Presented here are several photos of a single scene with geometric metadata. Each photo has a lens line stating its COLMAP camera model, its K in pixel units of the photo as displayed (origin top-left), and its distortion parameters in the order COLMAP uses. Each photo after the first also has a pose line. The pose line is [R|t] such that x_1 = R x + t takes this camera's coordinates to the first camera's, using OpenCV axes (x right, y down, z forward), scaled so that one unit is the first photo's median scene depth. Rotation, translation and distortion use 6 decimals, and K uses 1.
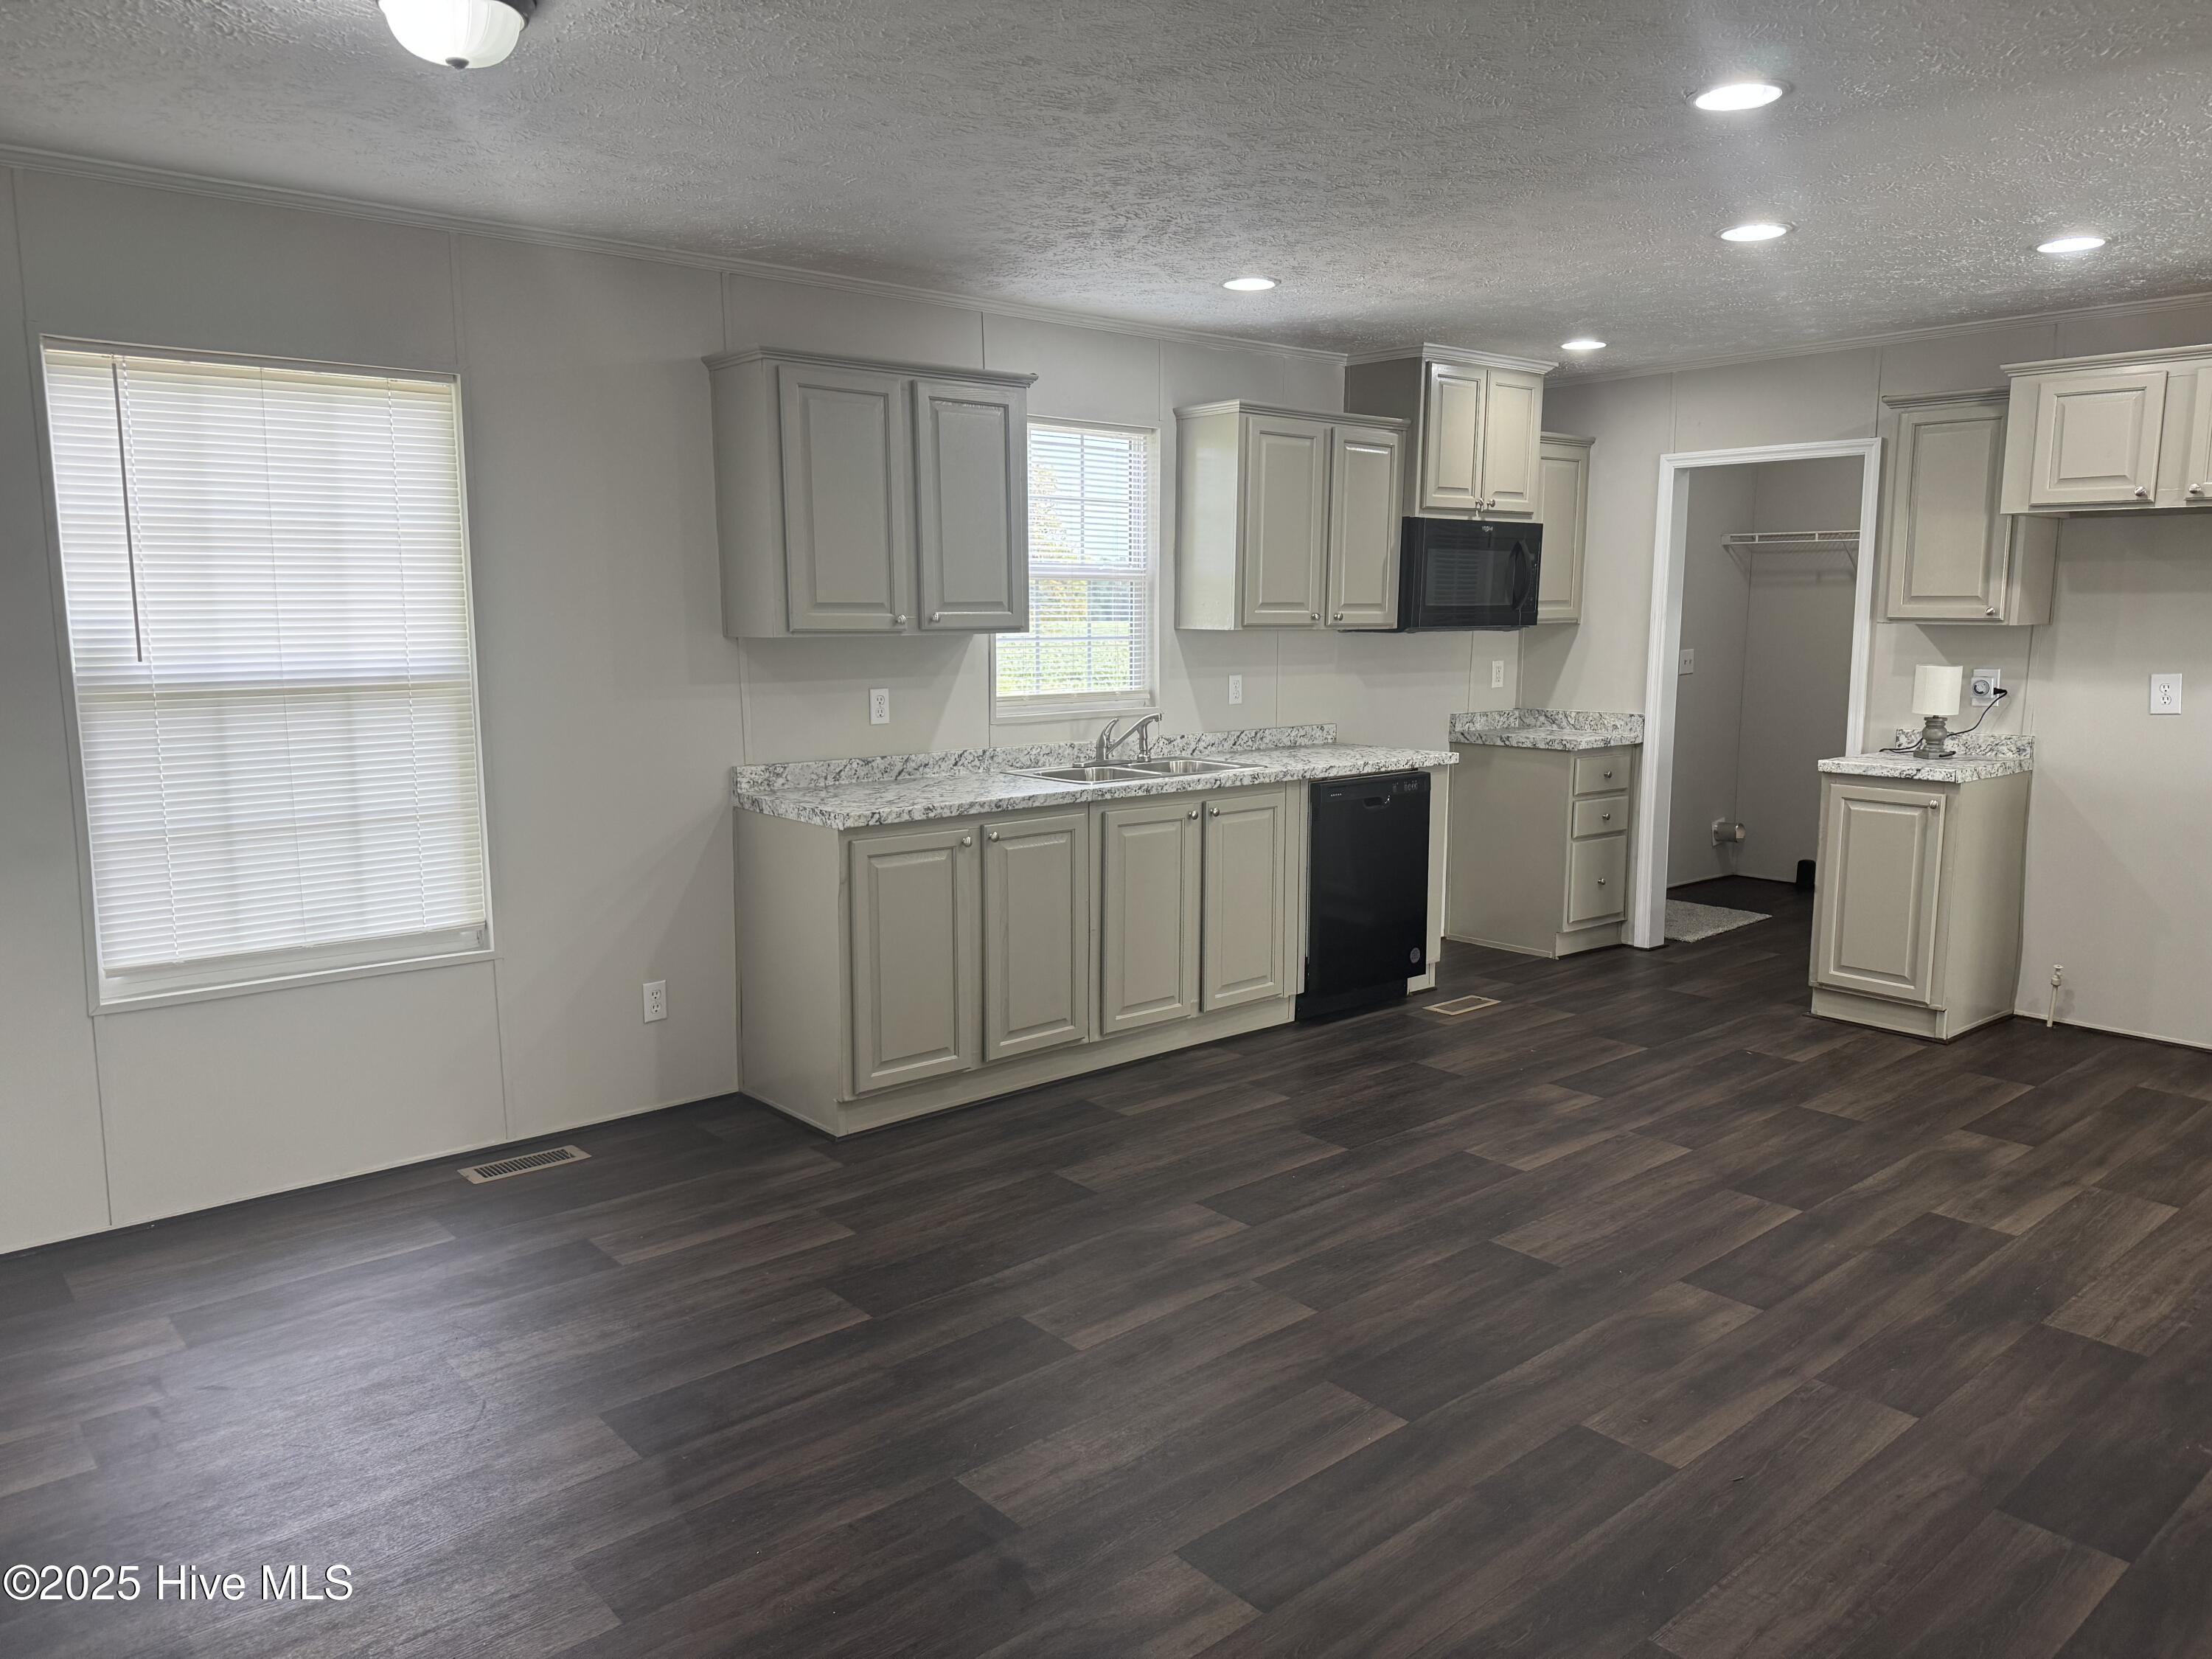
lens RADIAL K [[1527.8, 0, 1099.5], [0, 1527.8, 835.8], [0, 0, 1]] dist [0.040023, -0.049278]
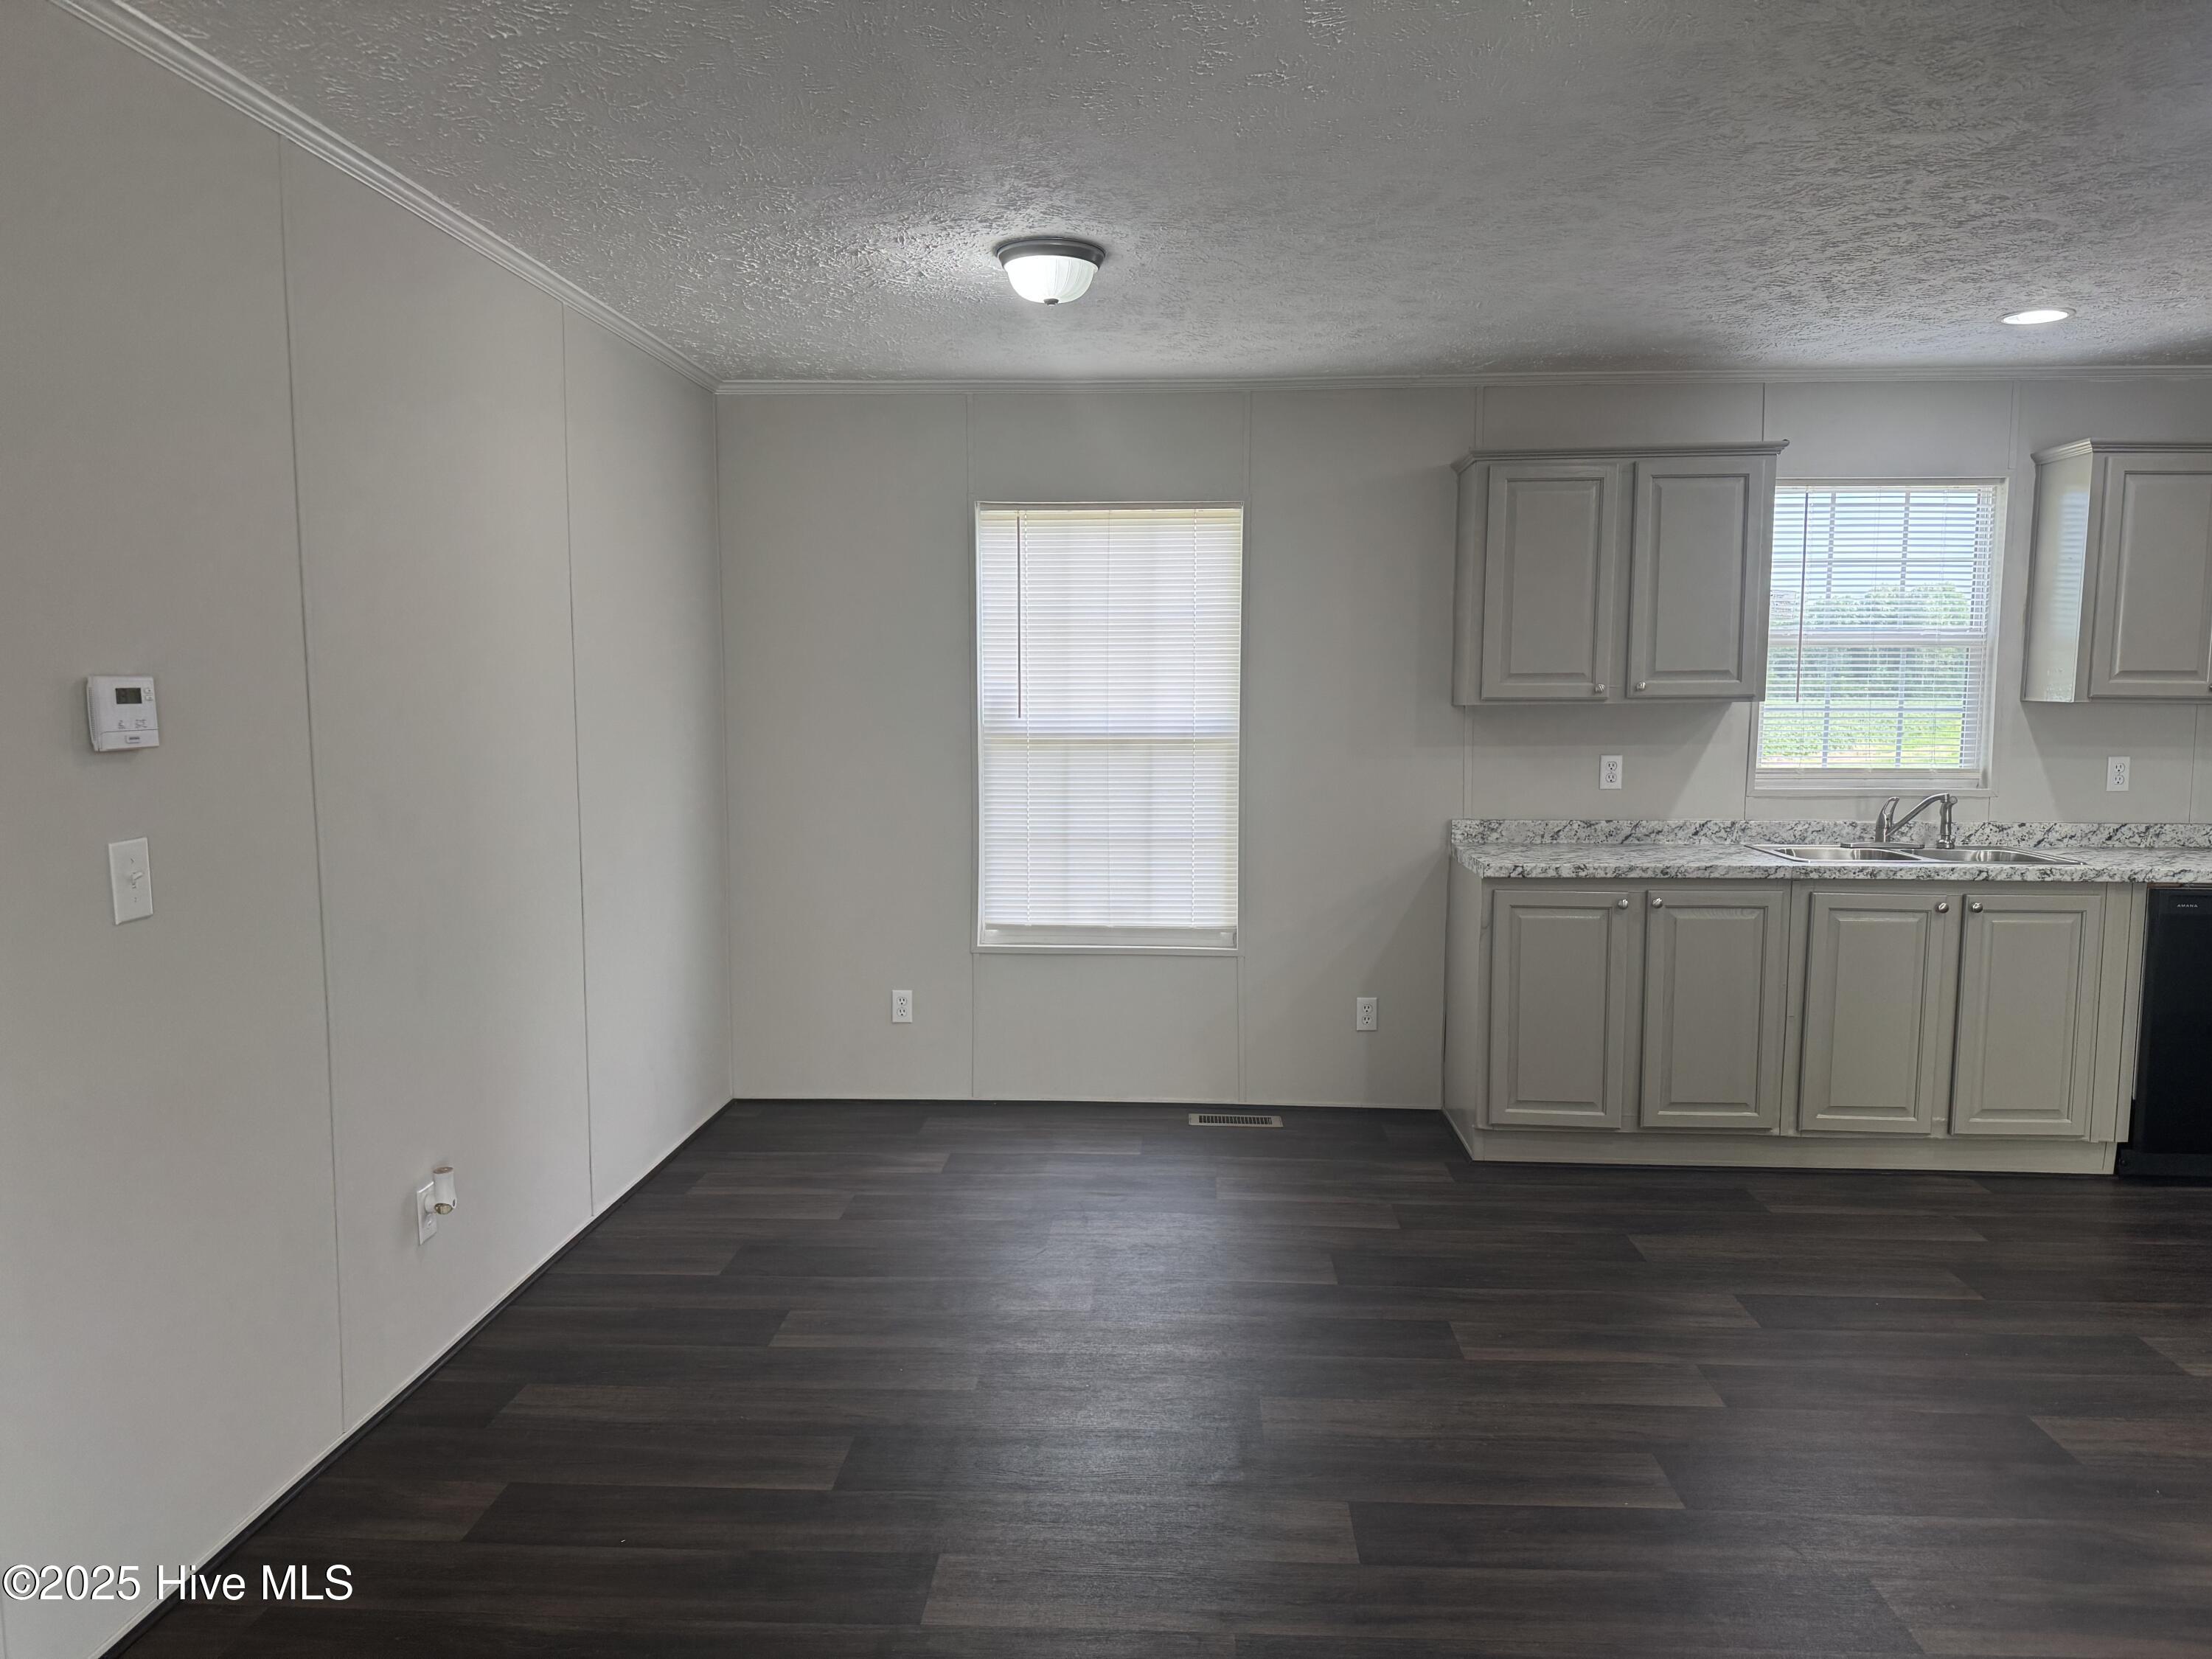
lens RADIAL K [[1527.8, 0, 1083.9], [0, 1527.8, 834.6], [0, 0, 1]] dist [0.040023, -0.049278]
pose [[0.718792, 0.070496, -0.691642, 0.327729], [-0.103186, 0.994645, -0.005856, 0.000766], [0.687525, 0.075577, 0.722217, 0.002304]]
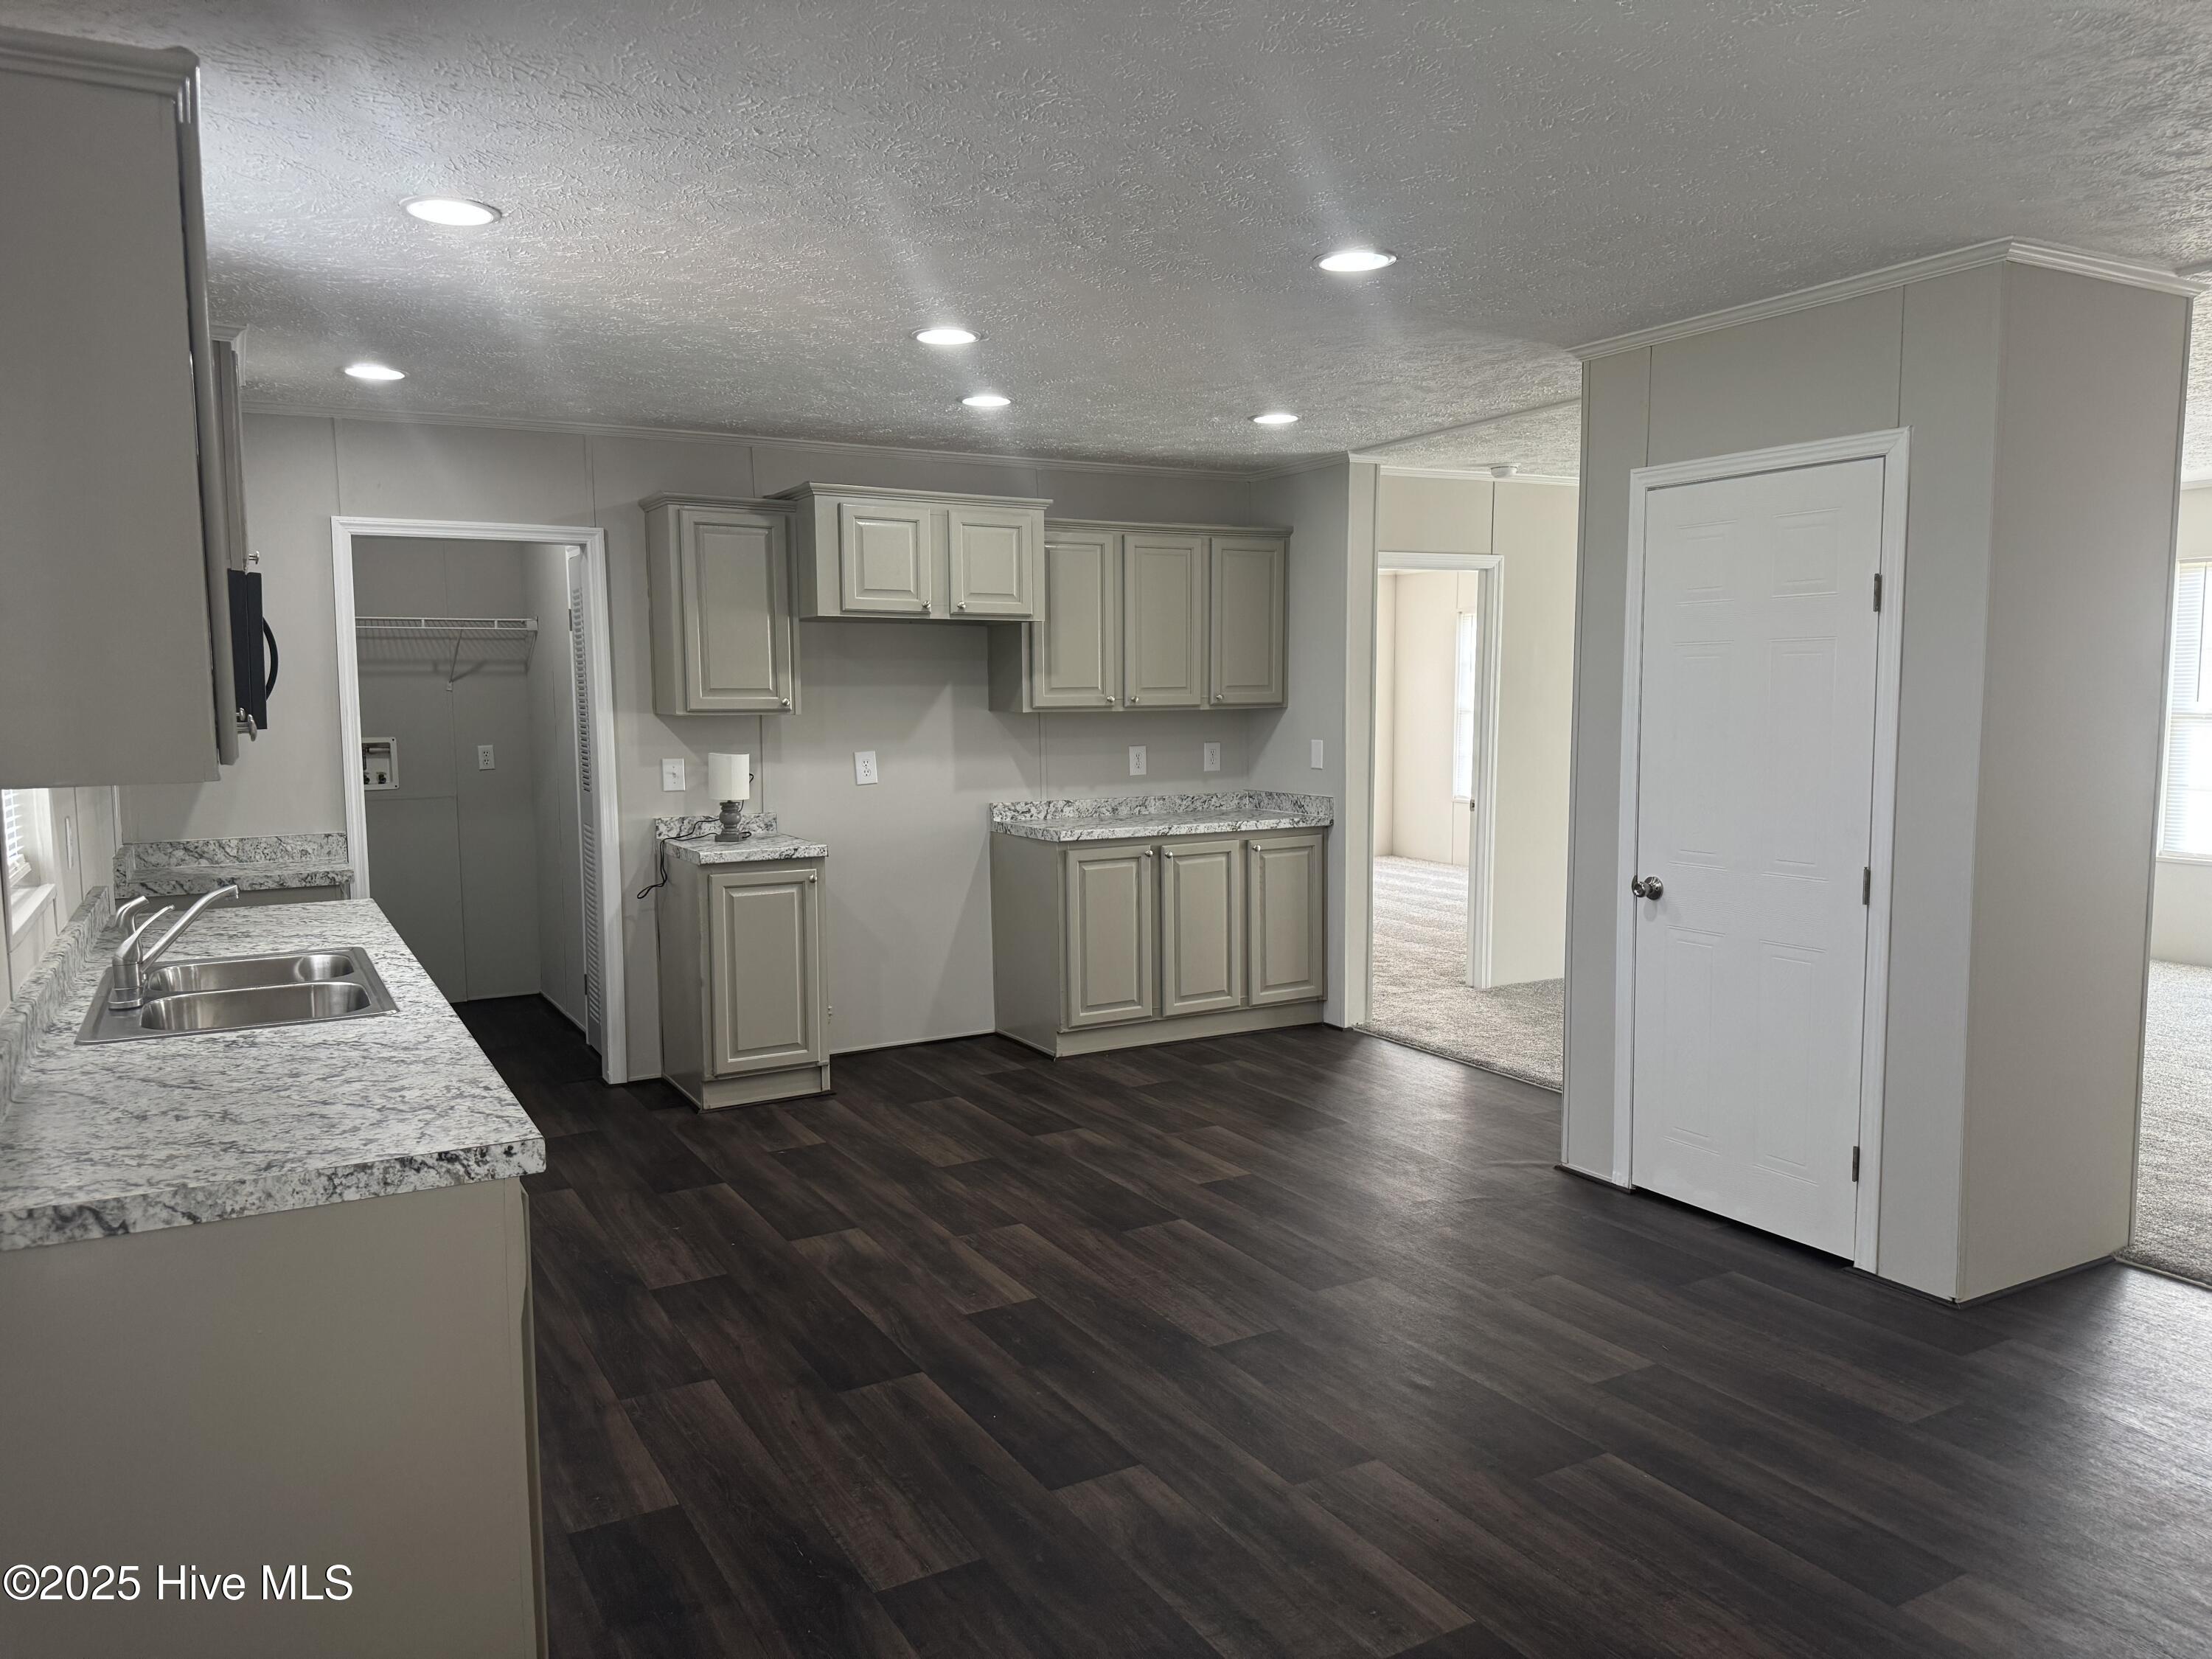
lens RADIAL K [[1527.8, 0, 1099.5], [0, 1527.8, 841.2], [0, 0, 1]] dist [0.040023, -0.049278]
pose [[0.174041, -0.093831, 0.980258, -0.501009], [0.153635, 0.985848, 0.067088, -0.092022], [-0.972680, 0.138926, 0.185993, 0.628799]]
